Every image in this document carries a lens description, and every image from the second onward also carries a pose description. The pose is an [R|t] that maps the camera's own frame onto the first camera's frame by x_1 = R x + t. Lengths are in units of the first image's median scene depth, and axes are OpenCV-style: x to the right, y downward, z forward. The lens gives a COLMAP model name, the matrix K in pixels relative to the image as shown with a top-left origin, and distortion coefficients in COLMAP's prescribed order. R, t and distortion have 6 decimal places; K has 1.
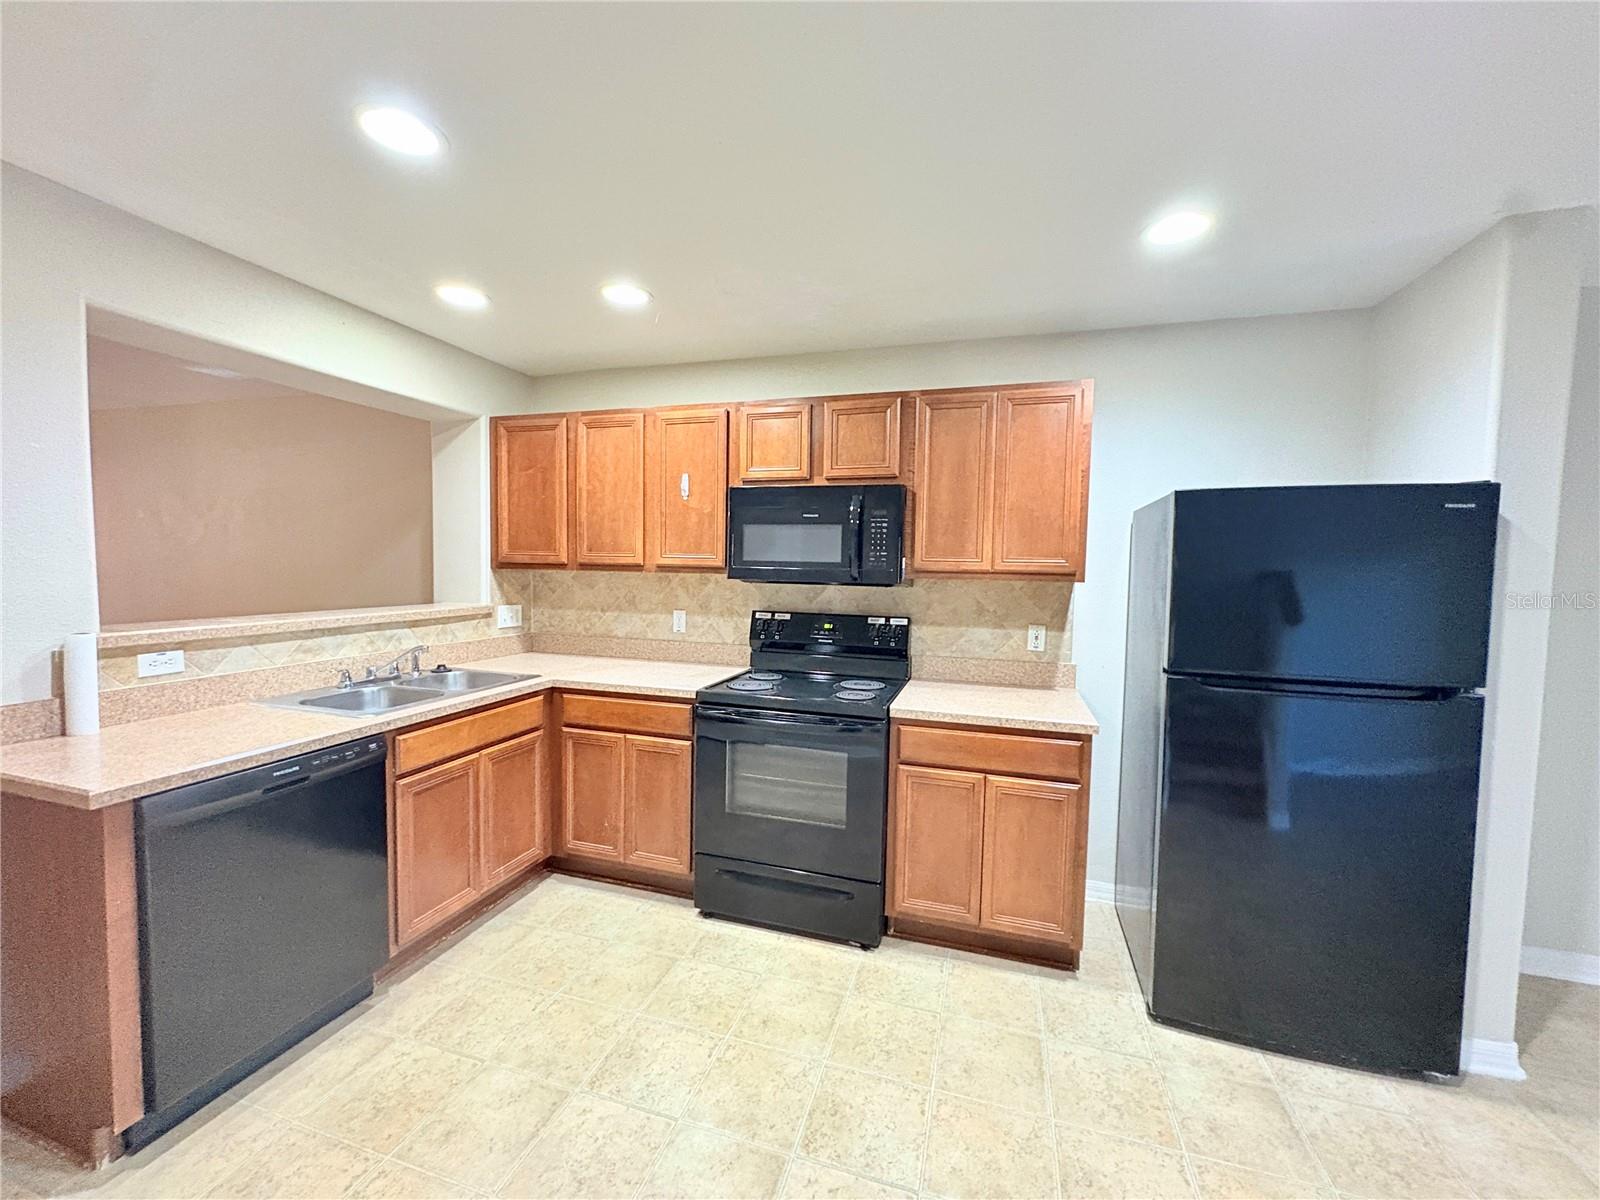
lens RADIAL K [[635.2, 0, 800.0], [0, 635.2, 600.0], [0, 0, 1]] dist [-0.000999, 0.000304]
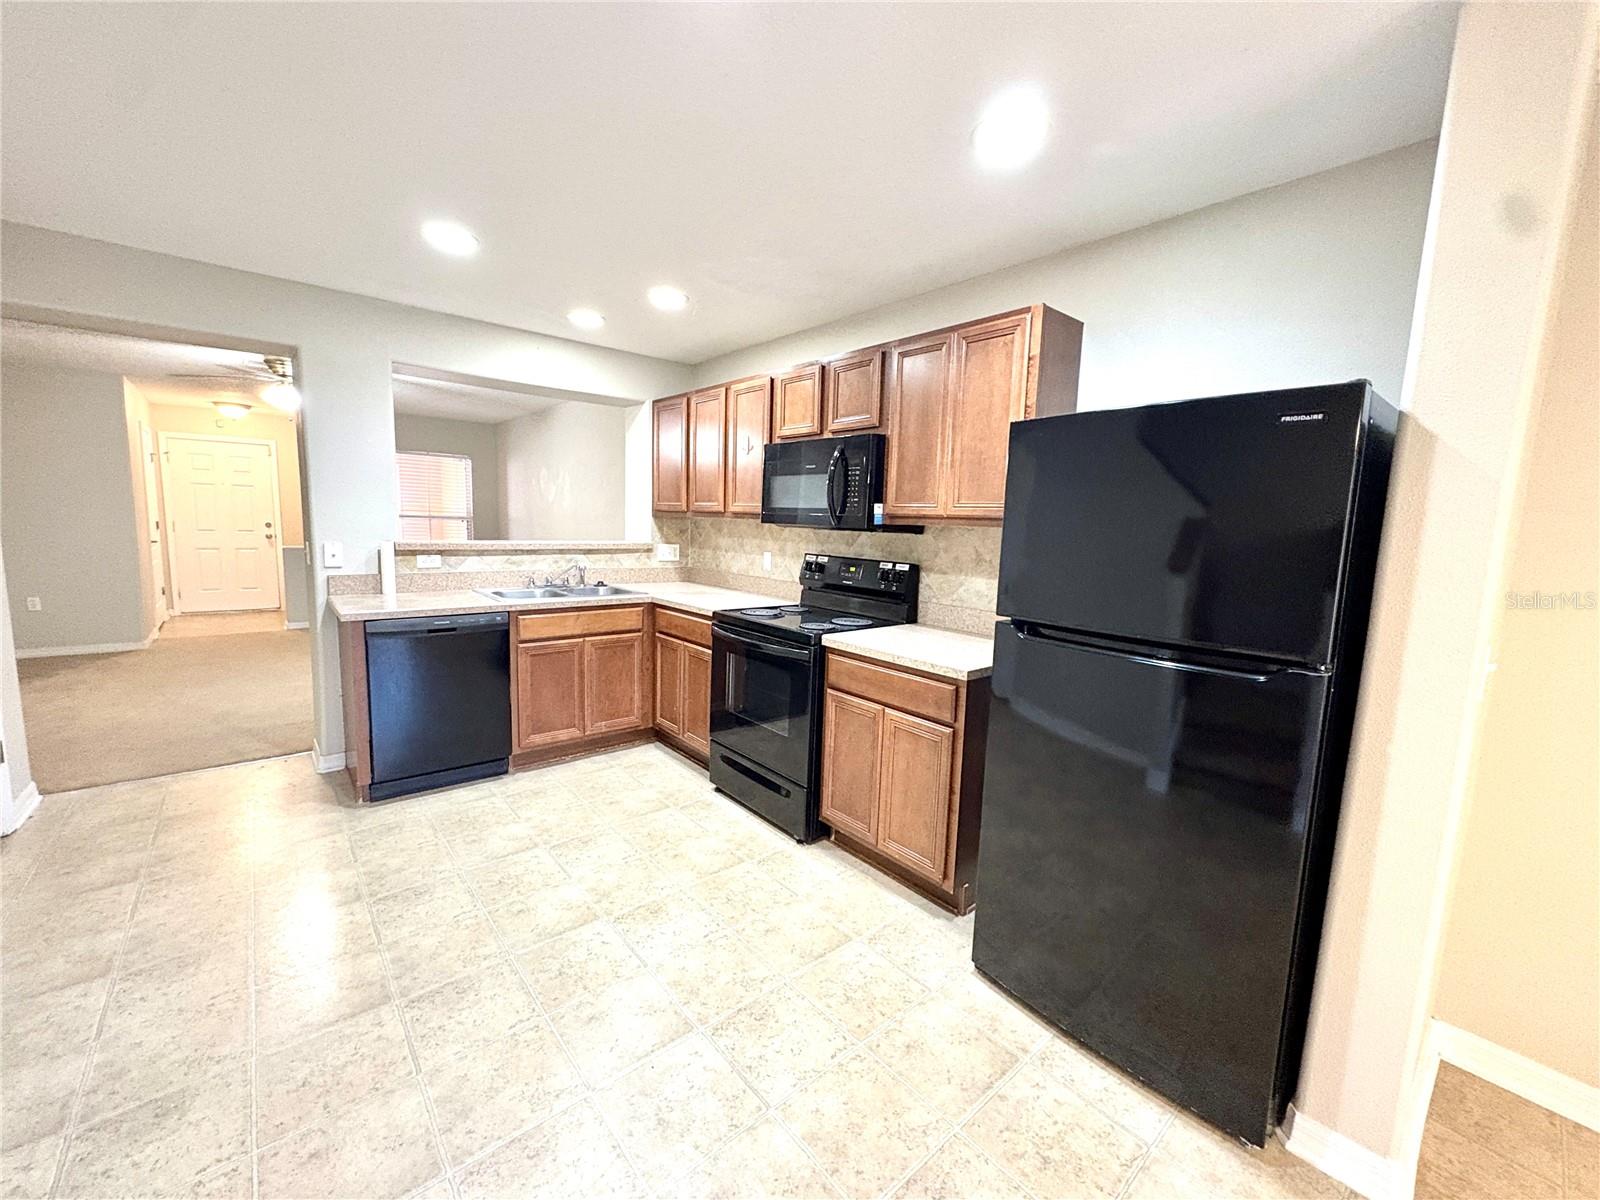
lens RADIAL K [[638.3, 0, 800.0], [0, 638.3, 600.0], [0, 0, 1]] dist [-0.001378, 0.000417]
pose [[0.844135, 0.076341, -0.530668, 0.602979], [-0.048167, 0.996606, 0.066752, 0.027305], [0.533963, -0.030787, 0.844947, 0.027166]]
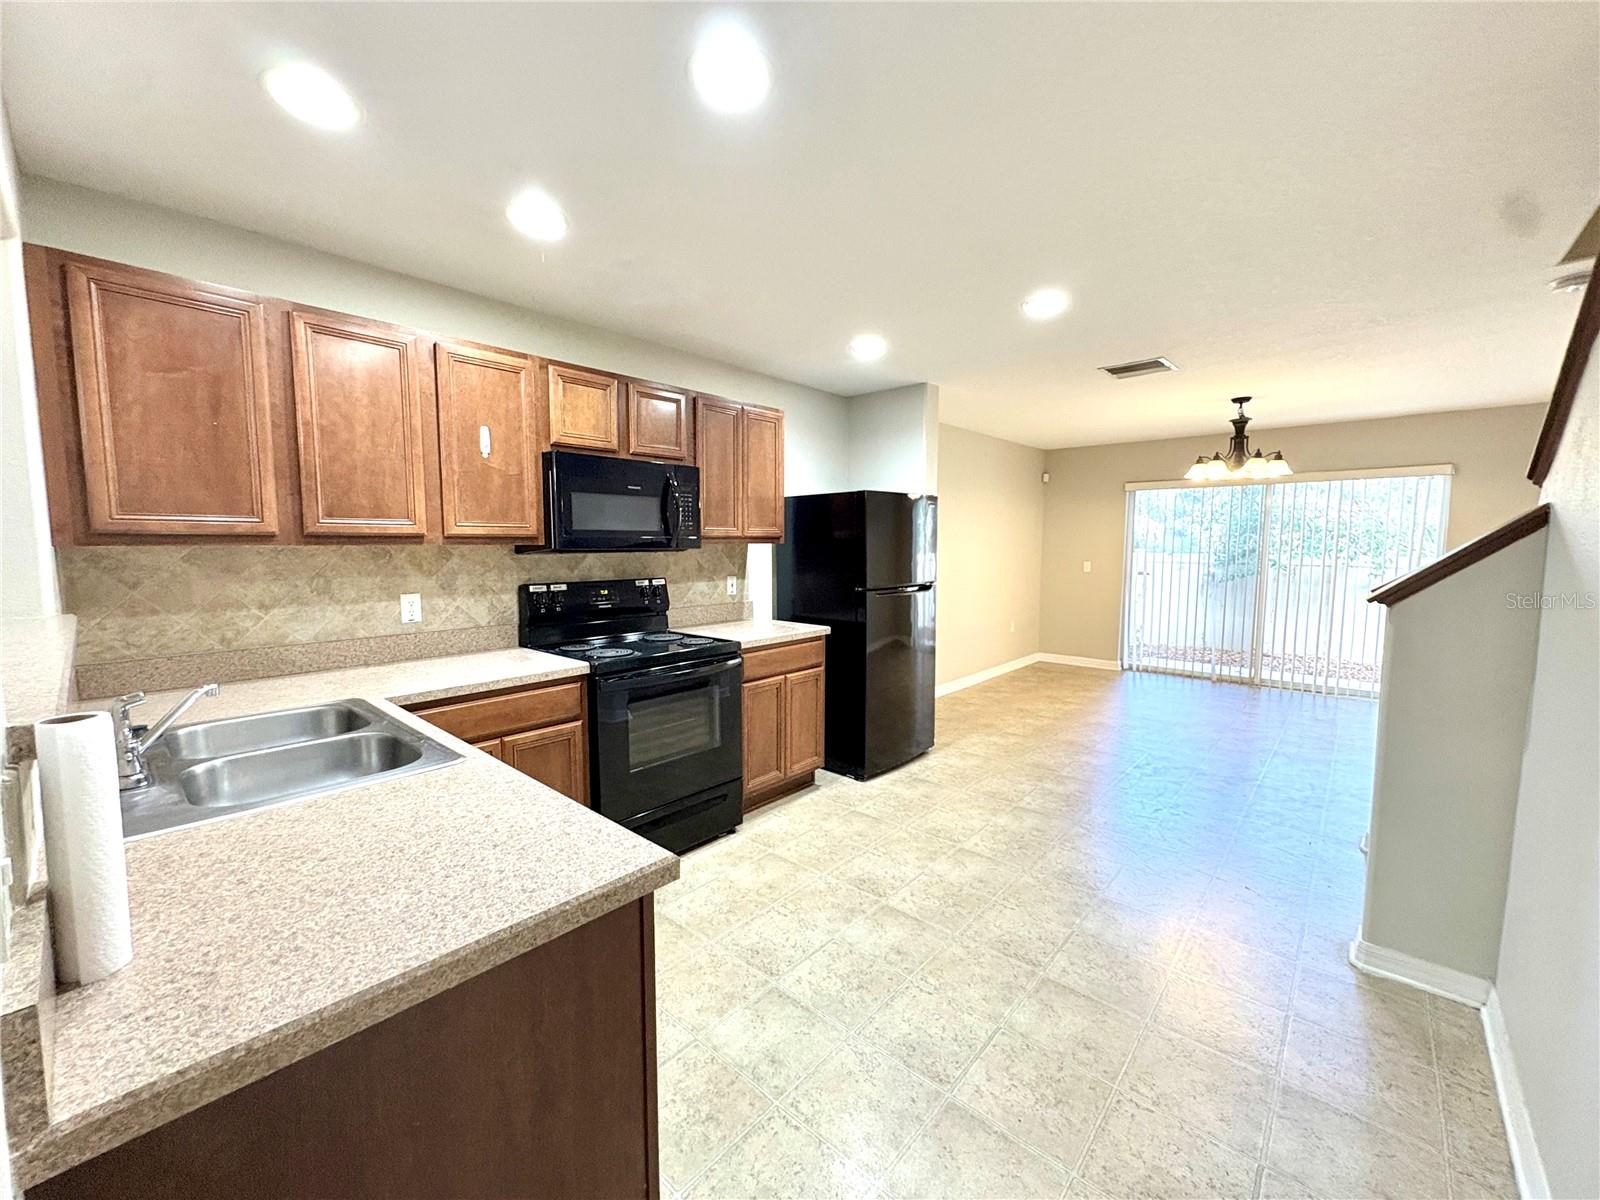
lens RADIAL K [[638.3, 0, 800.0], [0, 638.3, 600.0], [0, 0, 1]] dist [-0.001378, 0.000417]
pose [[0.419632, -0.100422, 0.902122, -0.840242], [0.060562, 0.994744, 0.082562, -0.014802], [-0.905672, 0.019988, 0.423508, 0.282150]]
